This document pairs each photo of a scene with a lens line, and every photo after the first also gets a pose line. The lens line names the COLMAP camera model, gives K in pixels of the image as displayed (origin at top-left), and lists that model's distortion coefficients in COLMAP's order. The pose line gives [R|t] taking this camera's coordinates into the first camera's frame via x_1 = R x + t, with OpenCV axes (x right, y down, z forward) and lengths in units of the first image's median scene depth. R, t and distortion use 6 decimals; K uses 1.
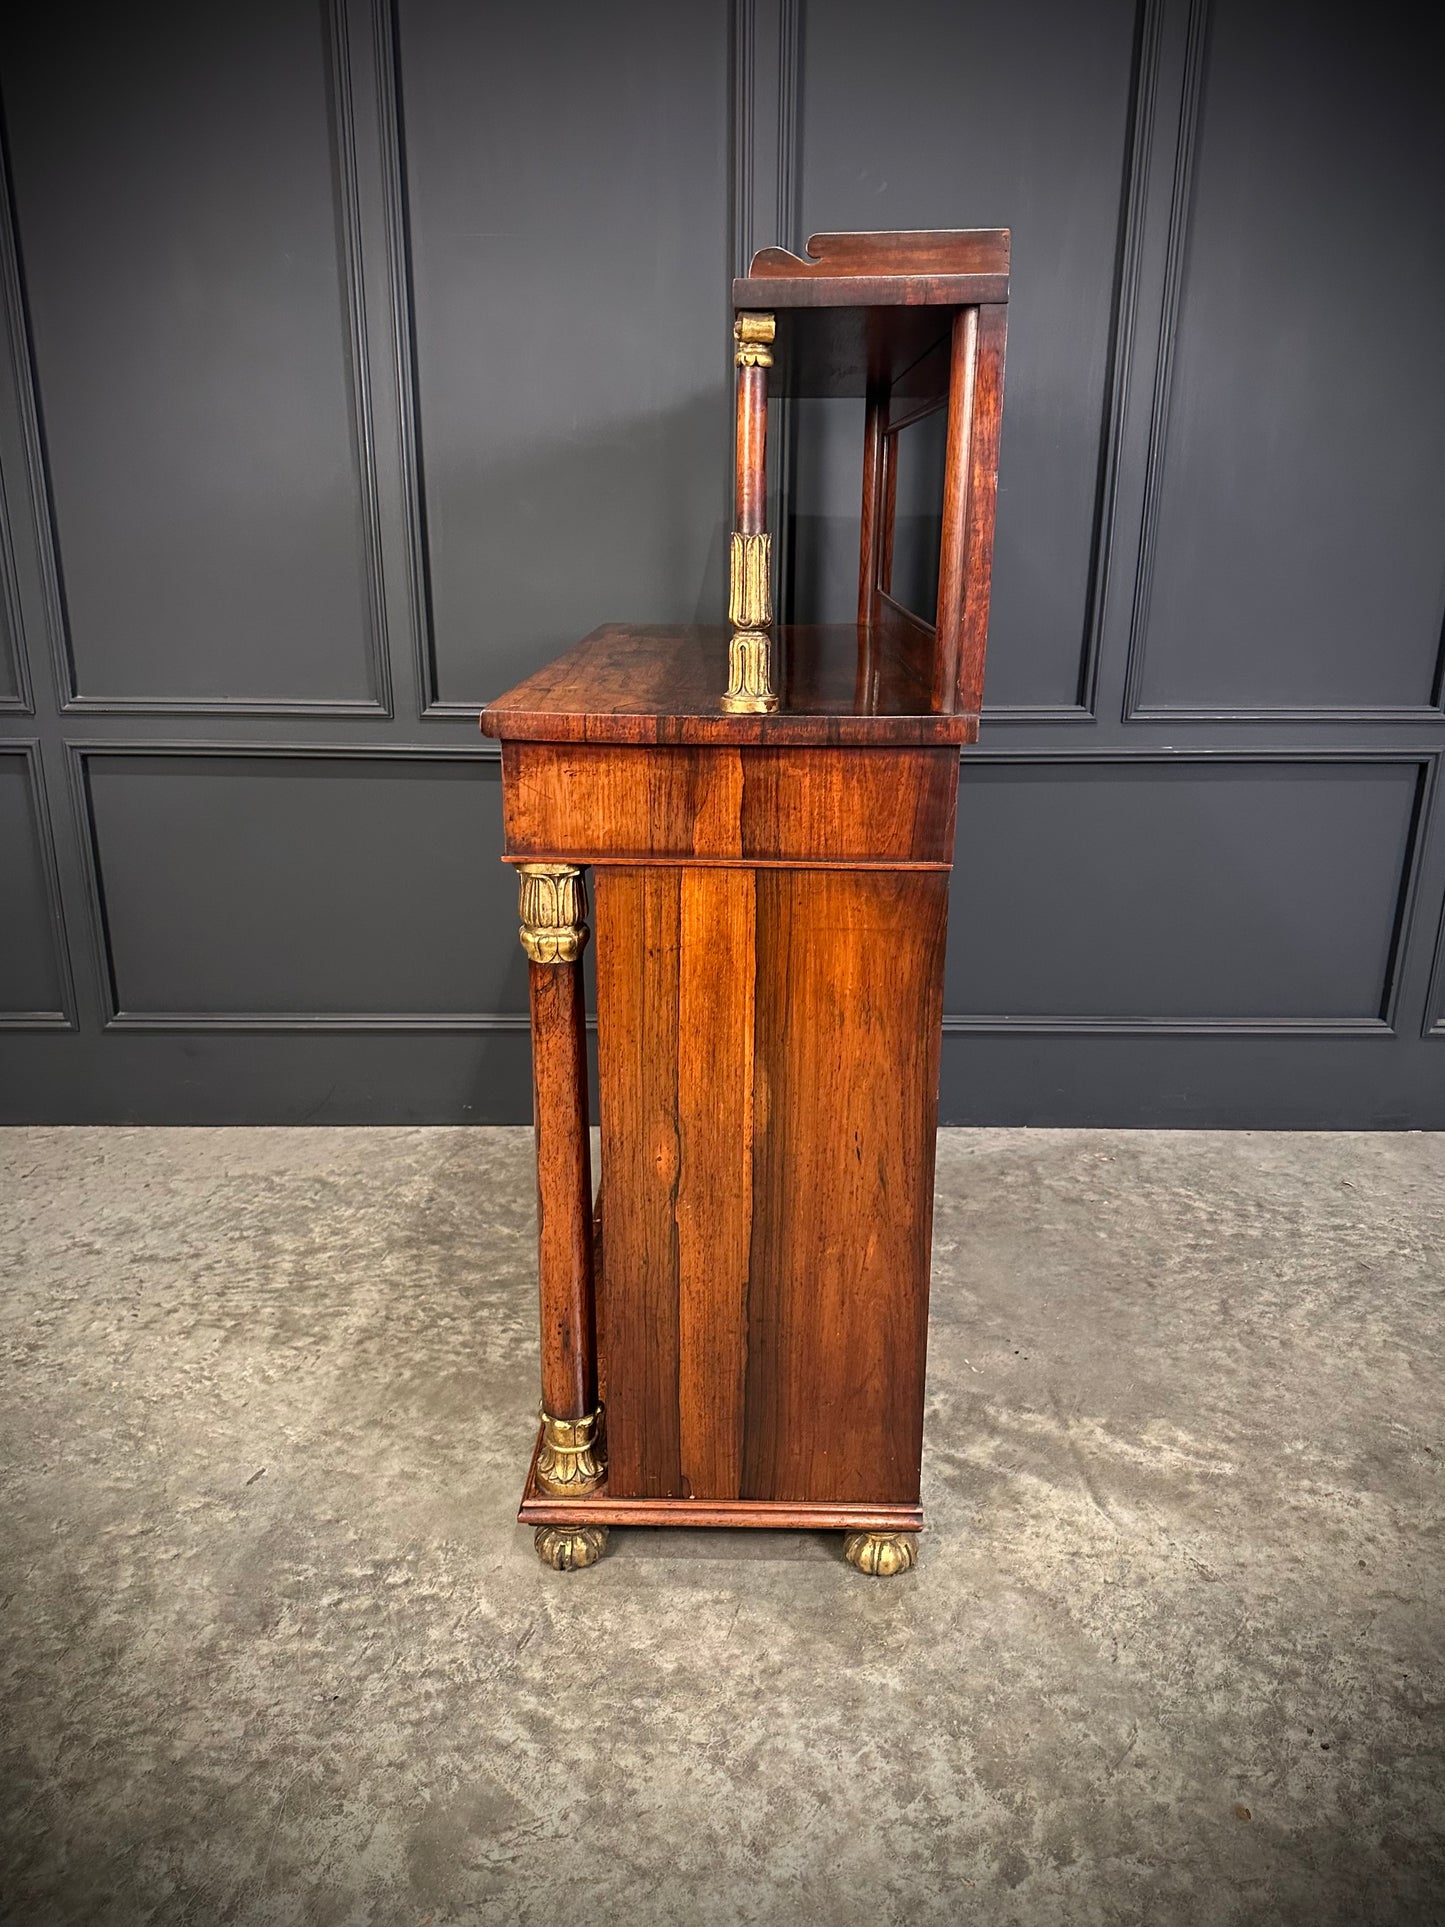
lens RADIAL K [[1492.9, 0, 726.4], [0, 1492.9, 909.6], [0, 0, 1]] dist [-0.002336, -0.012030]
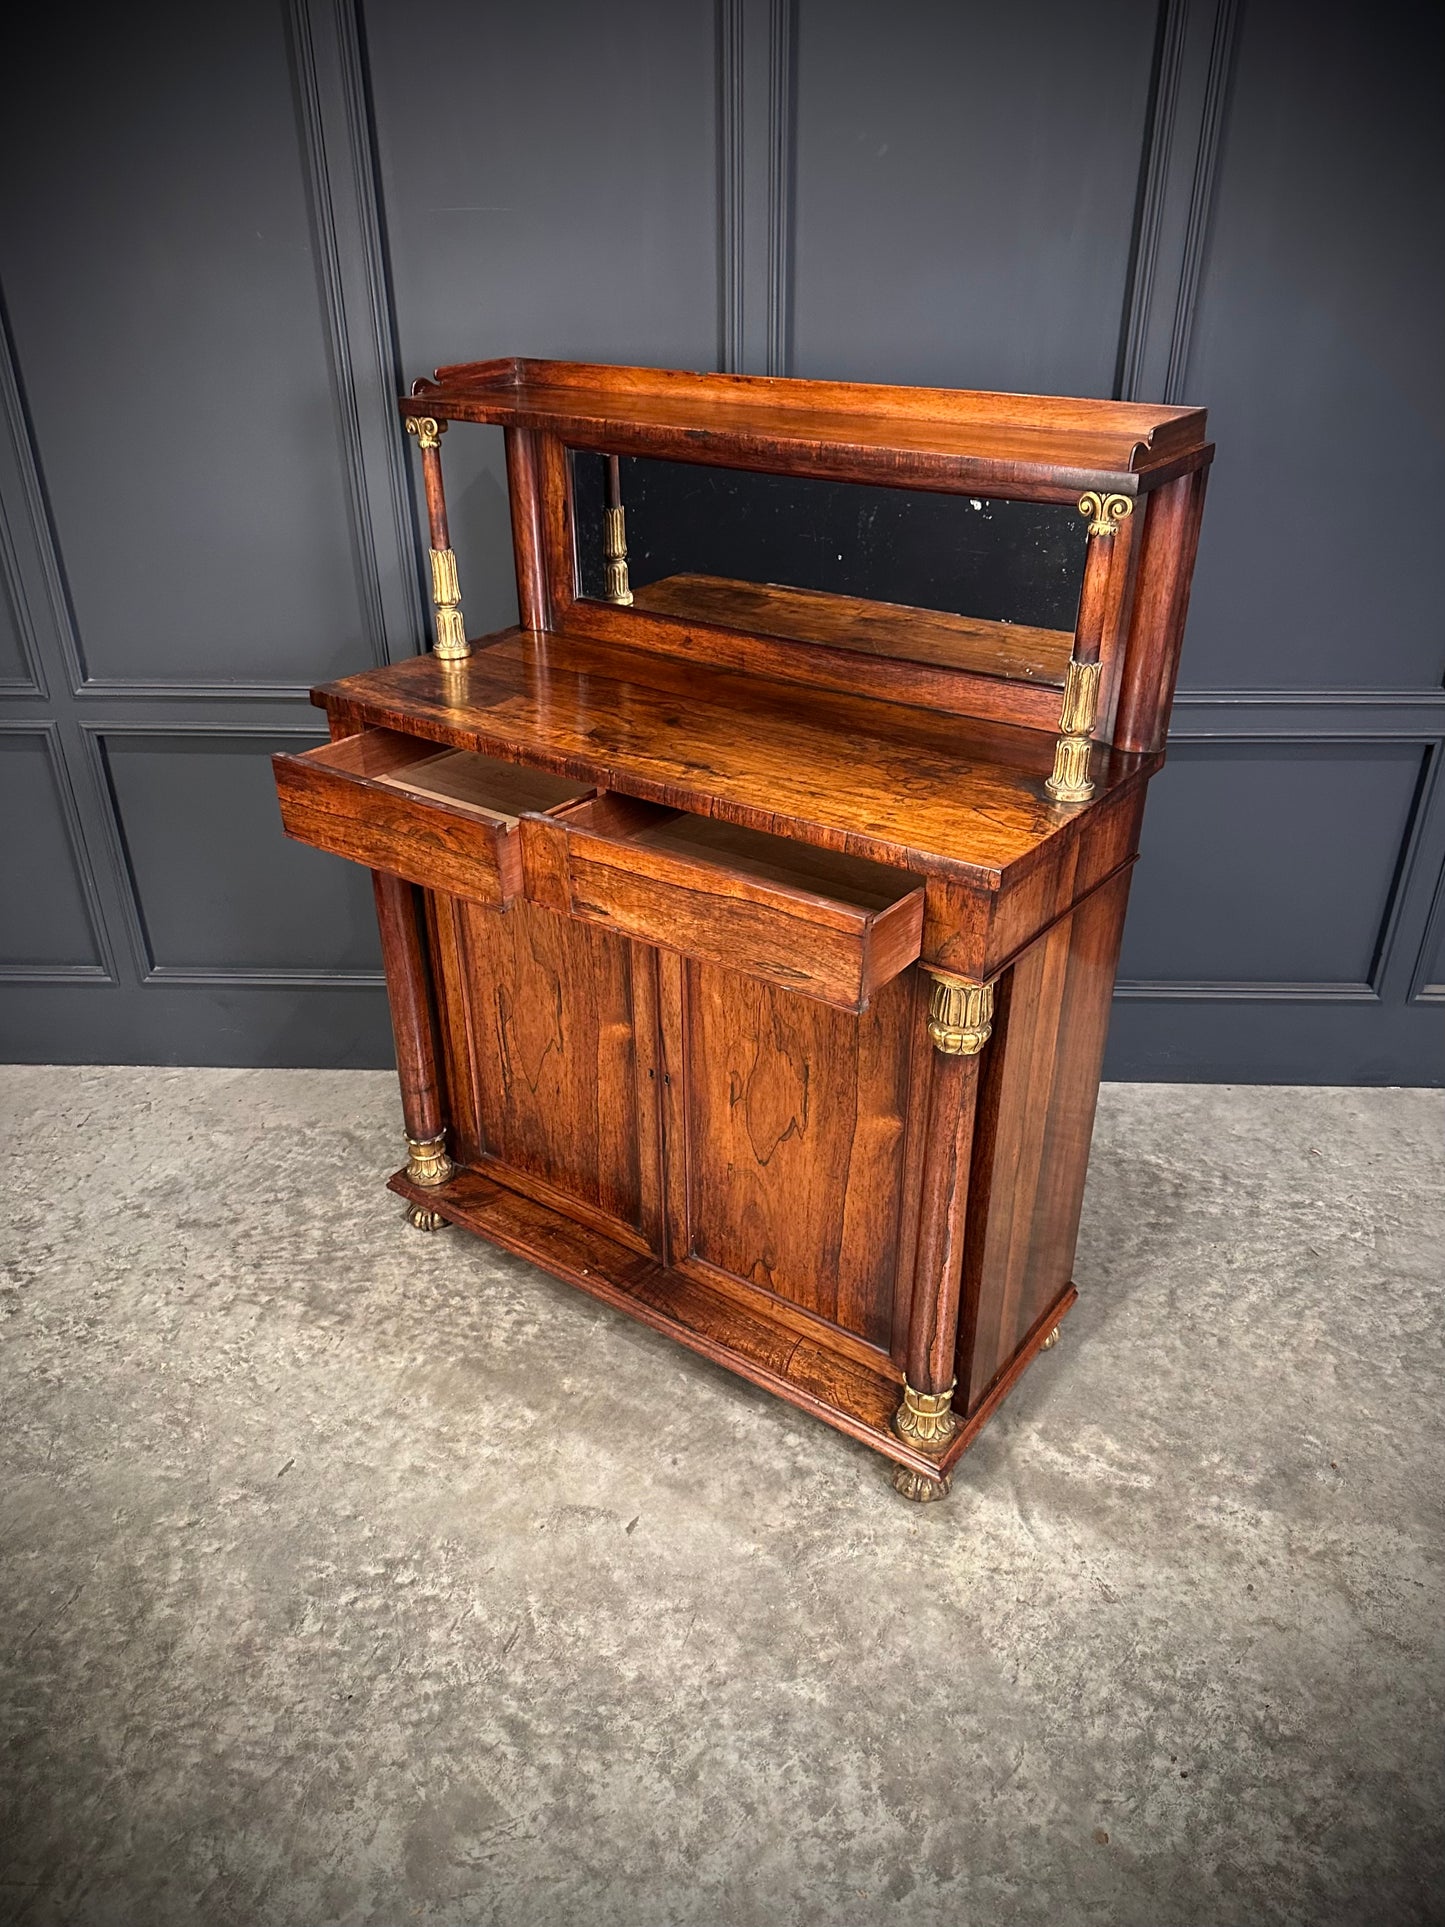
lens RADIAL K [[1492.9, 0, 719.2], [0, 1492.9, 944.9], [0, 0, 1]] dist [-0.002336, -0.012030]
pose [[0.998679, 0.010179, -0.050367, 0.070618], [0.000496, 0.978228, 0.207534, -0.249680], [0.051383, -0.207285, 0.976930, -0.020967]]
